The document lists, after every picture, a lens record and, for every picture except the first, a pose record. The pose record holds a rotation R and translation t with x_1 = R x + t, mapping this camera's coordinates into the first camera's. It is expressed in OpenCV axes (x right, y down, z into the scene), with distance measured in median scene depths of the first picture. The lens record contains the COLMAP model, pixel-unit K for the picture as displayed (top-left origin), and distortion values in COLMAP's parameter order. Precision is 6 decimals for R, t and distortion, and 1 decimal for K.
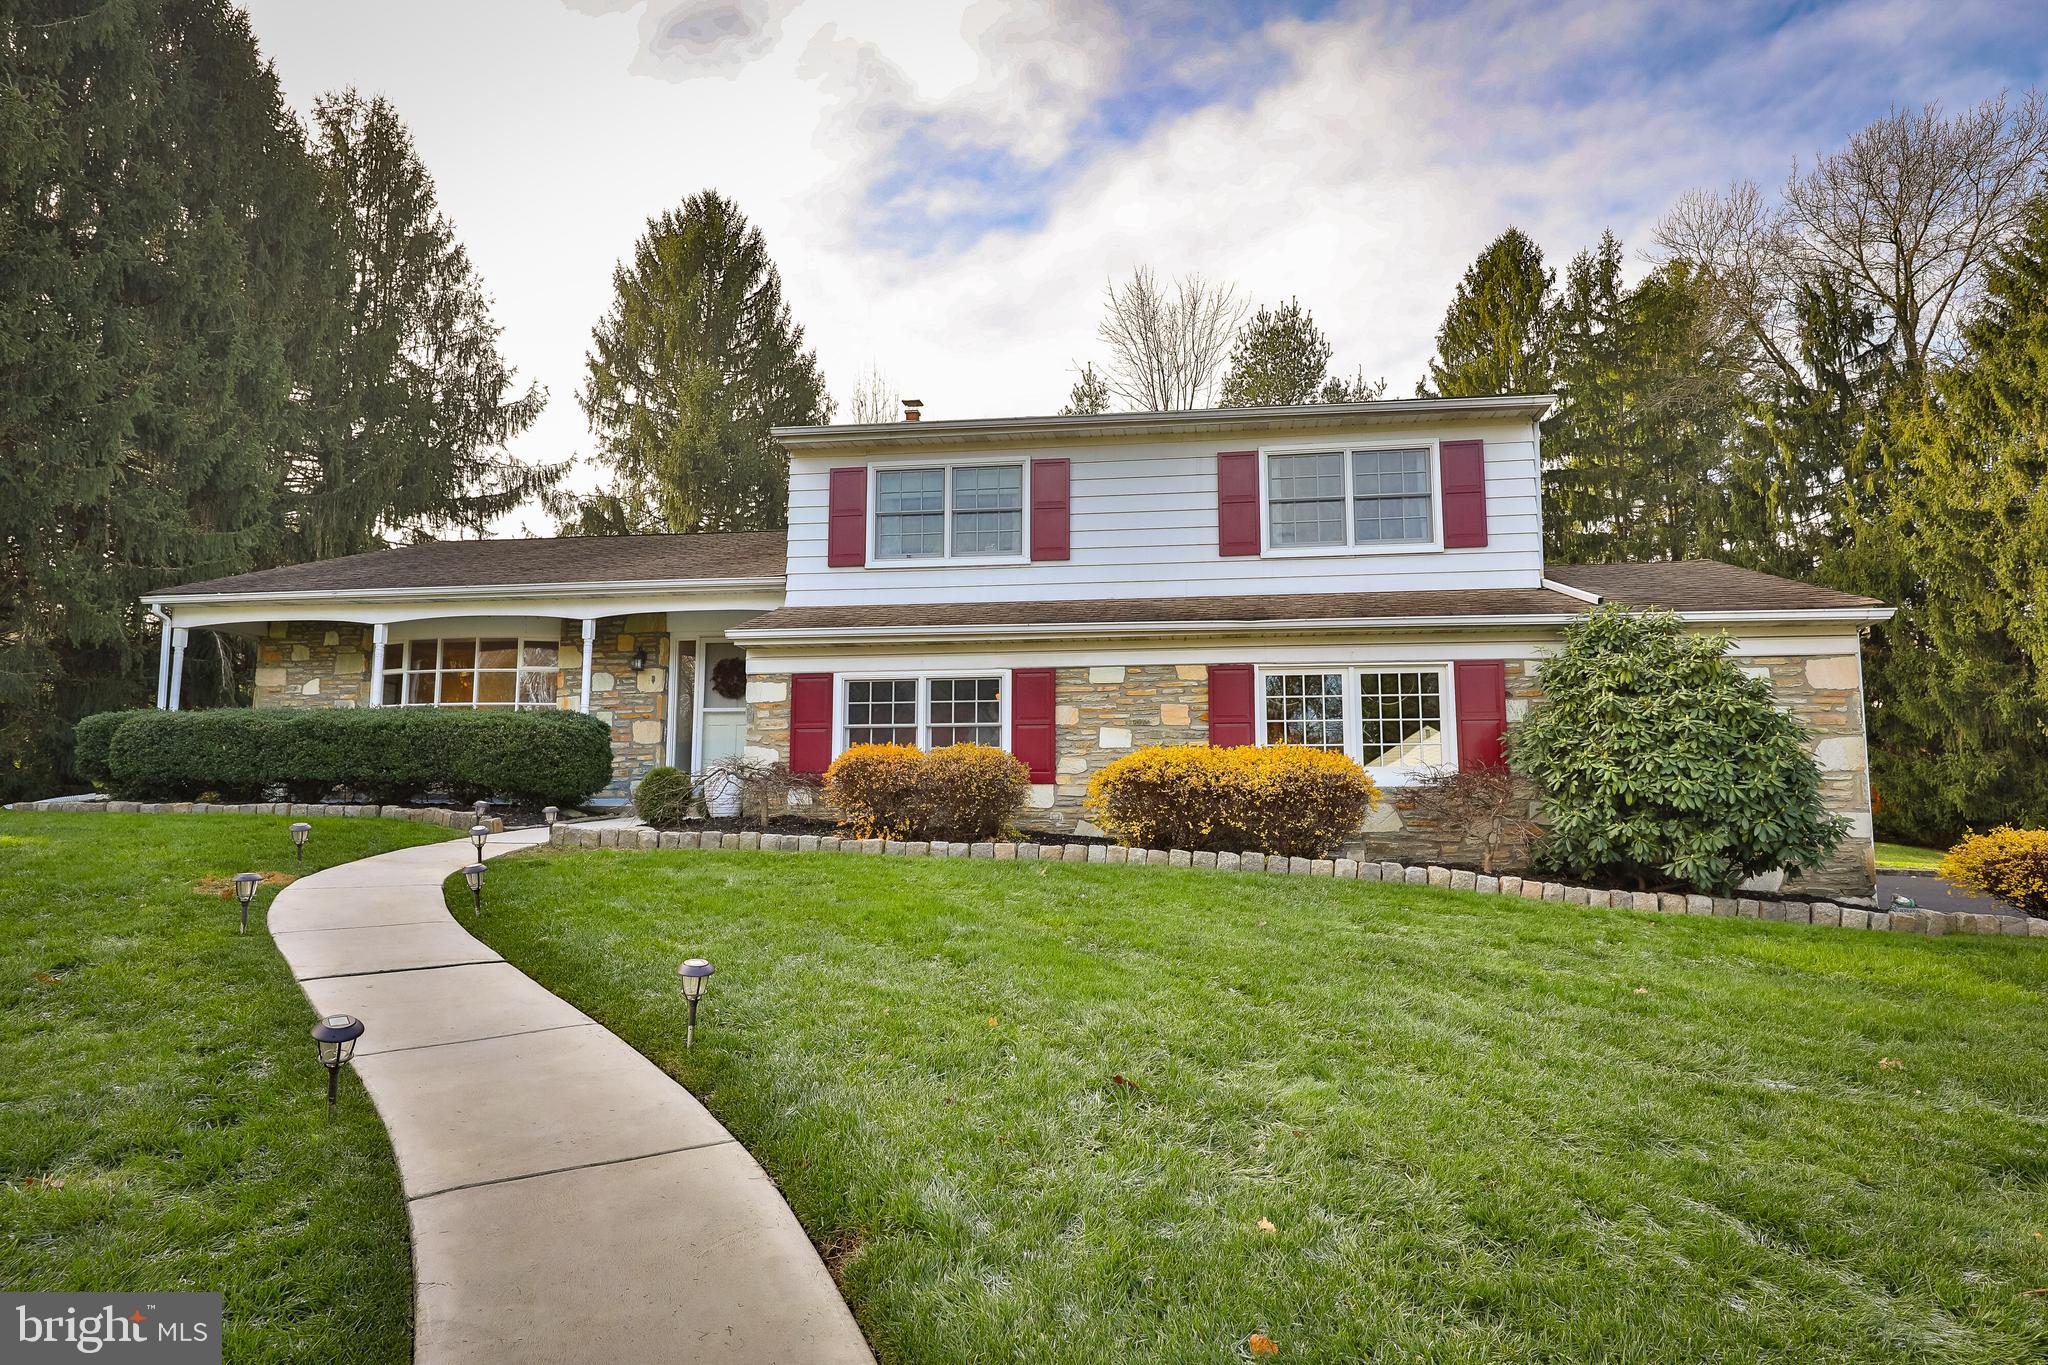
lens RADIAL K [[1091.7, 0, 1021.5], [0, 1091.7, 685.6], [0, 0, 1]] dist [-0.001439, -0.000497]
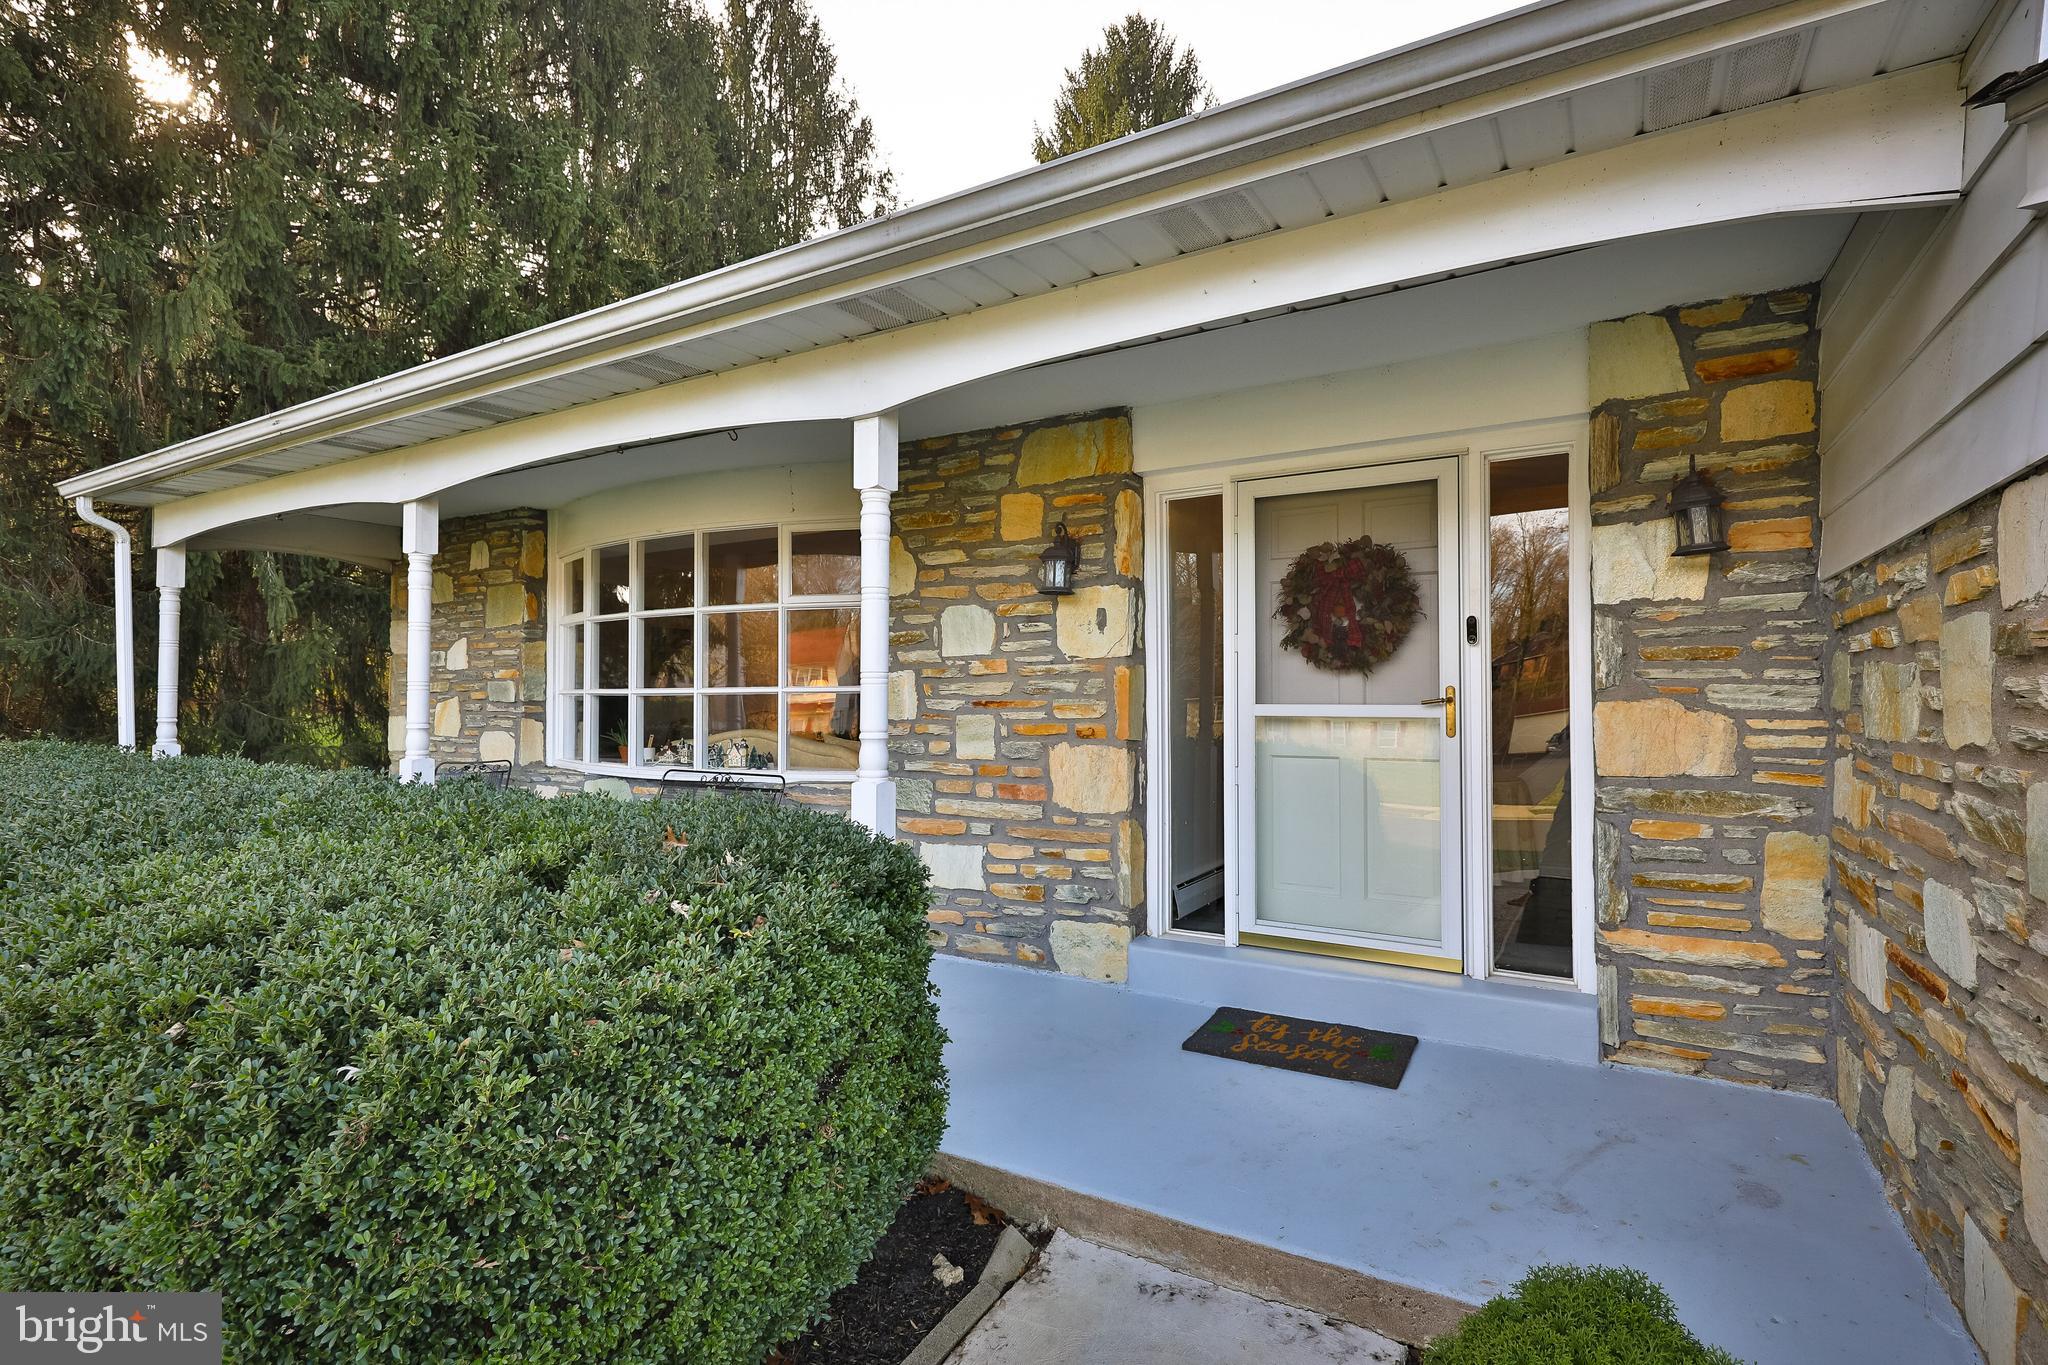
lens RADIAL K [[994.8, 0, 1020.7], [0, 994.8, 690.0], [0, 0, 1]] dist [0.011786, 0.000358]
pose [[0.921986, -0.007554, -0.387150, -0.240306], [0.044289, 0.995306, 0.086052, -0.011362], [0.384683, -0.096485, 0.917992, 0.702781]]
